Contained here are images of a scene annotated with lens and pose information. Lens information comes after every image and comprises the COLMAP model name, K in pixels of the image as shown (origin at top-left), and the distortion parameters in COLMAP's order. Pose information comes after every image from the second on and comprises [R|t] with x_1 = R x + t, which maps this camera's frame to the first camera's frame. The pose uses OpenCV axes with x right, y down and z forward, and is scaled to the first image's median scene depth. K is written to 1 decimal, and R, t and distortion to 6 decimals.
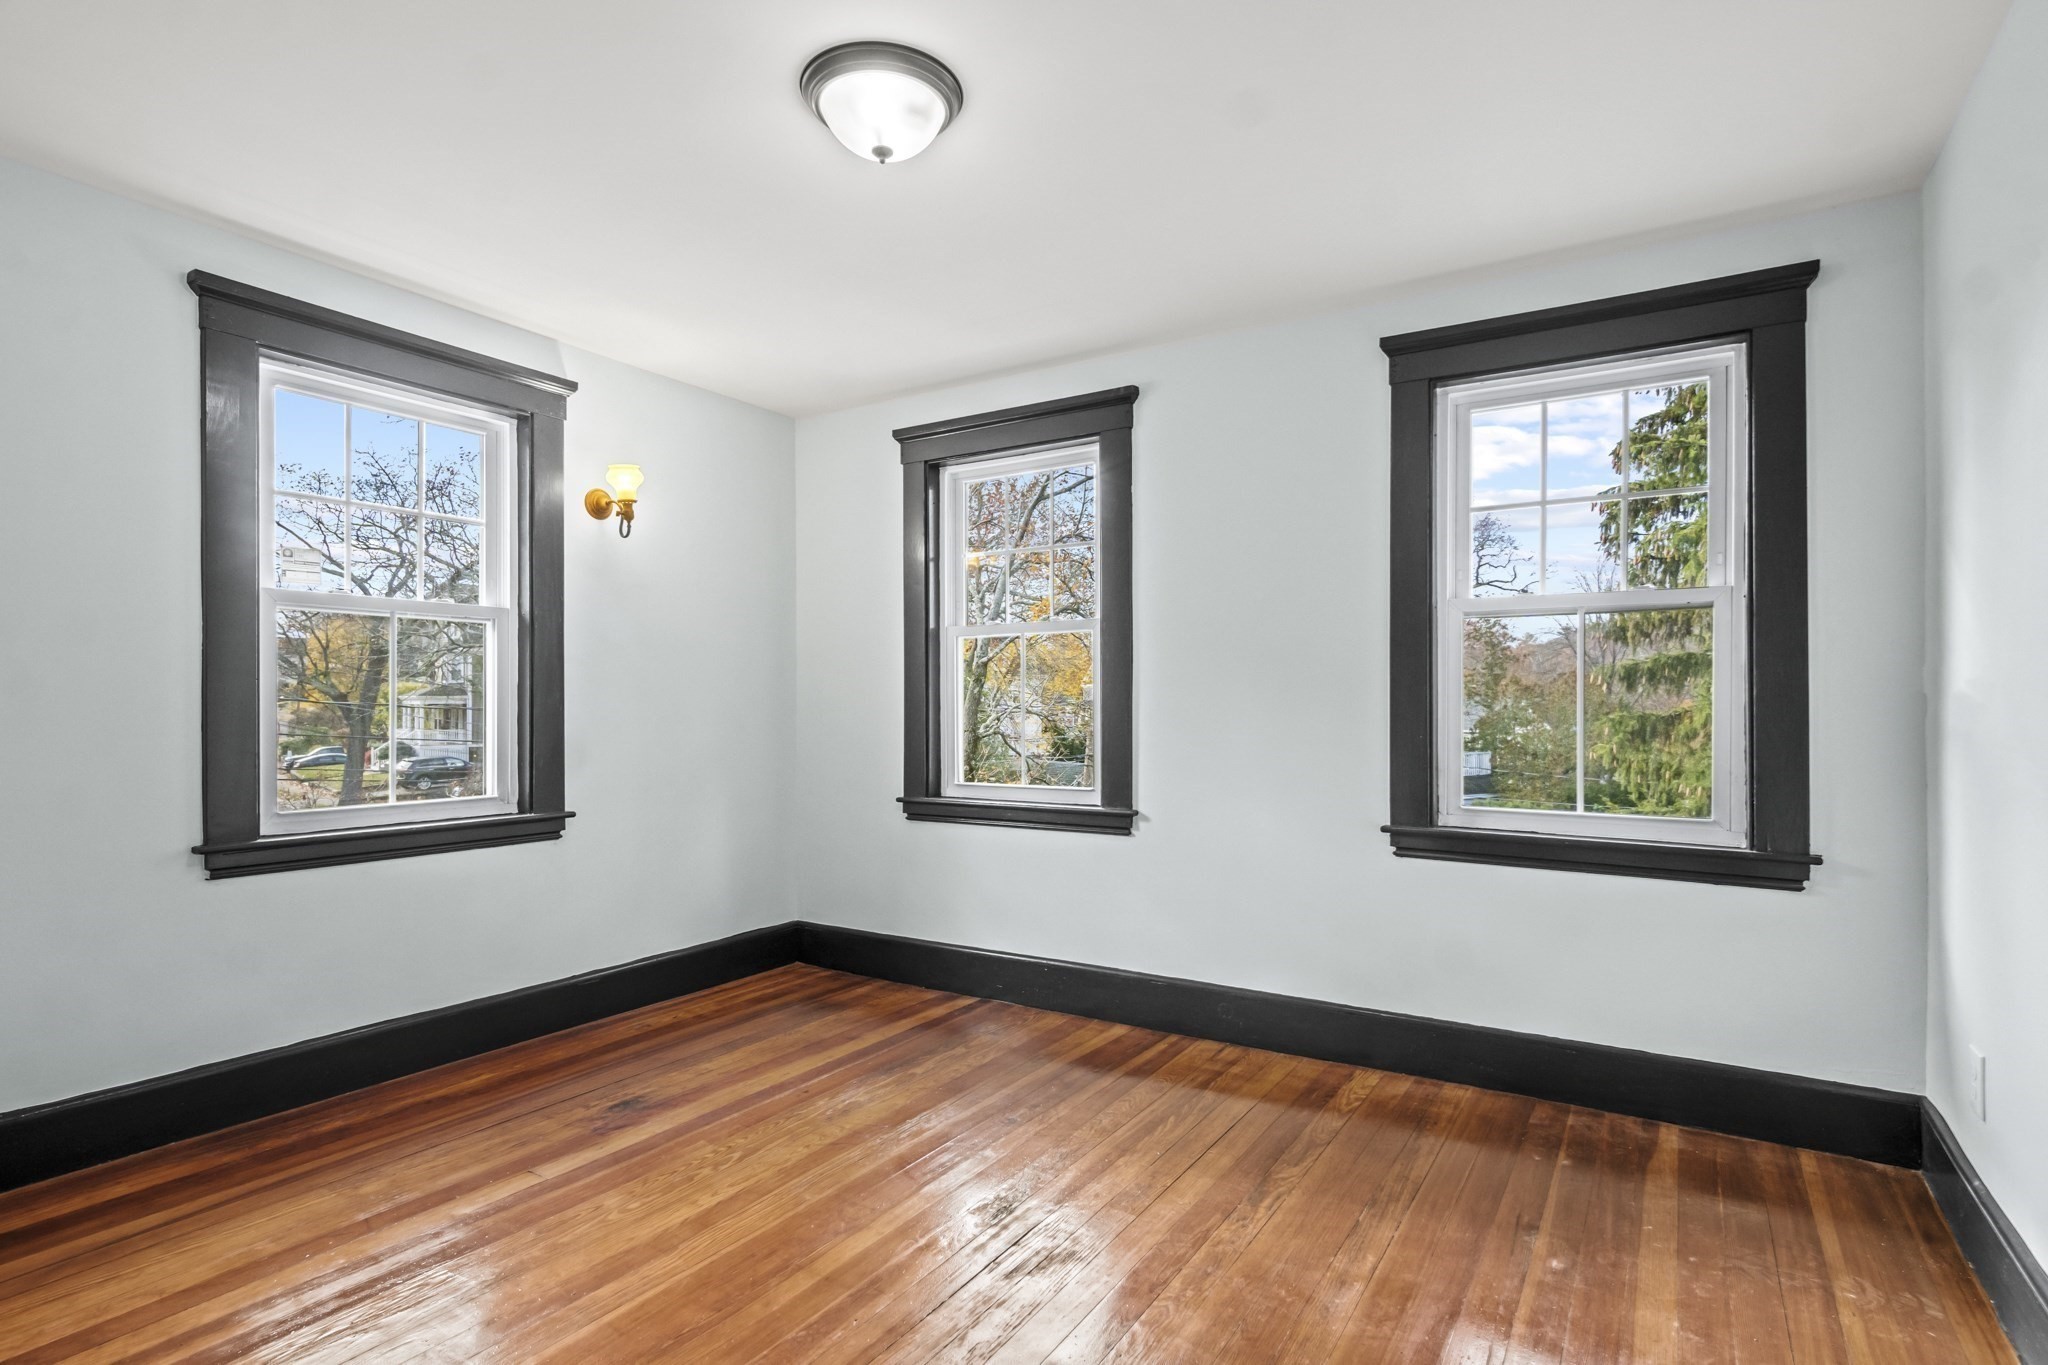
lens RADIAL K [[1030.7, 0, 1023.6], [0, 1030.7, 716.1], [0, 0, 1]] dist [-0.001279, -0.000282]
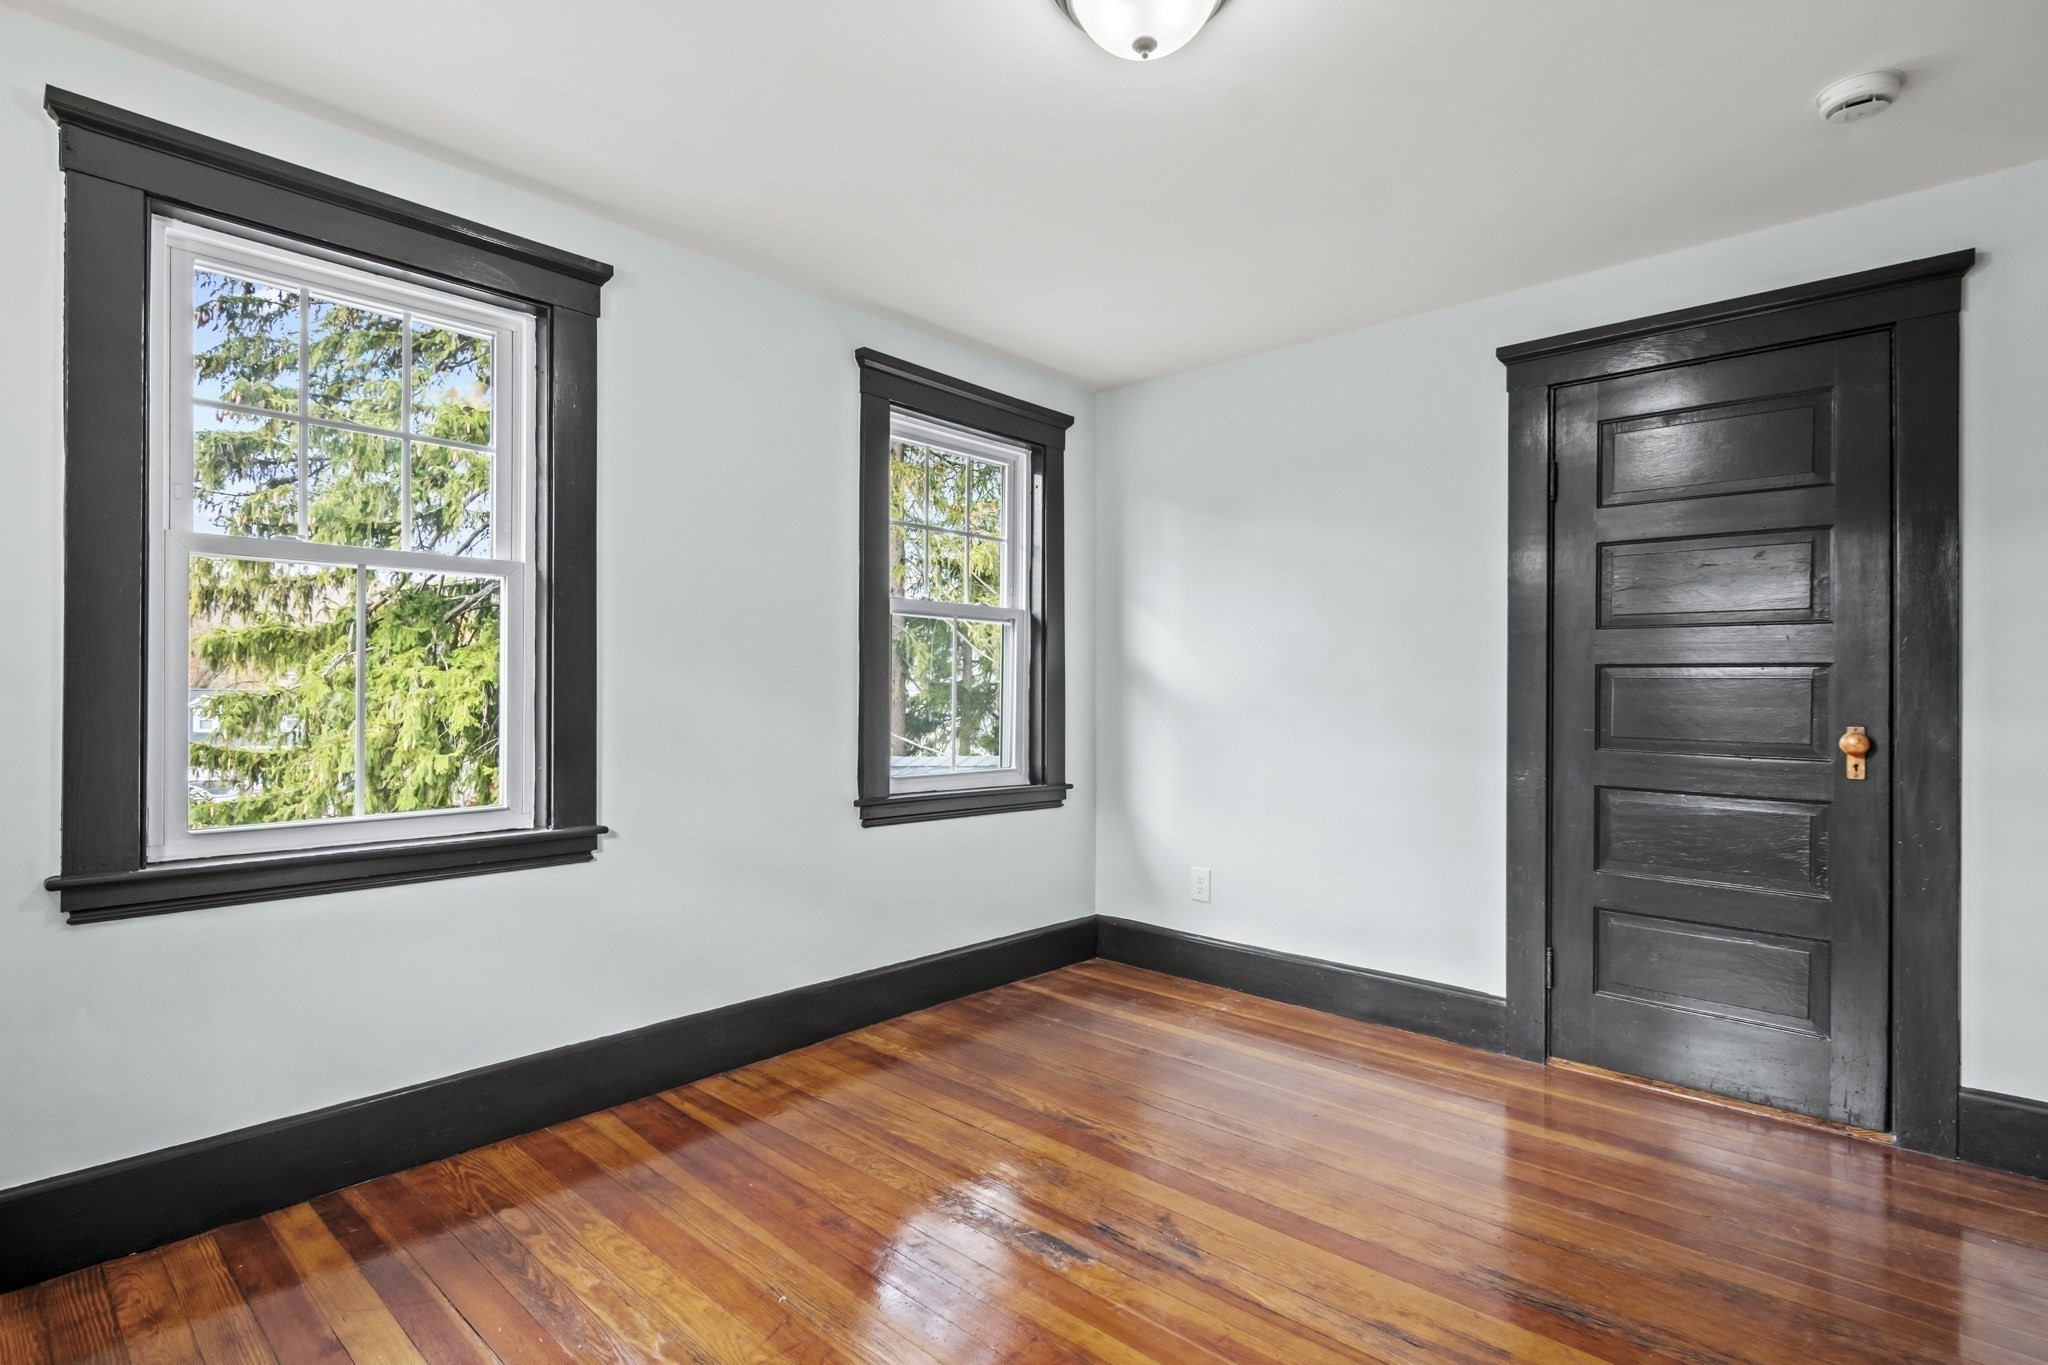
lens RADIAL K [[999.1, 0, 1052.1], [0, 999.1, 692.6], [0, 0, 1]] dist [-0.003770, -0.000454]
pose [[0.164415, -0.002230, 0.986389, -0.640486], [0.003801, 0.999991, 0.001628, -0.008323], [-0.986384, 0.003481, 0.164422, 0.624780]]
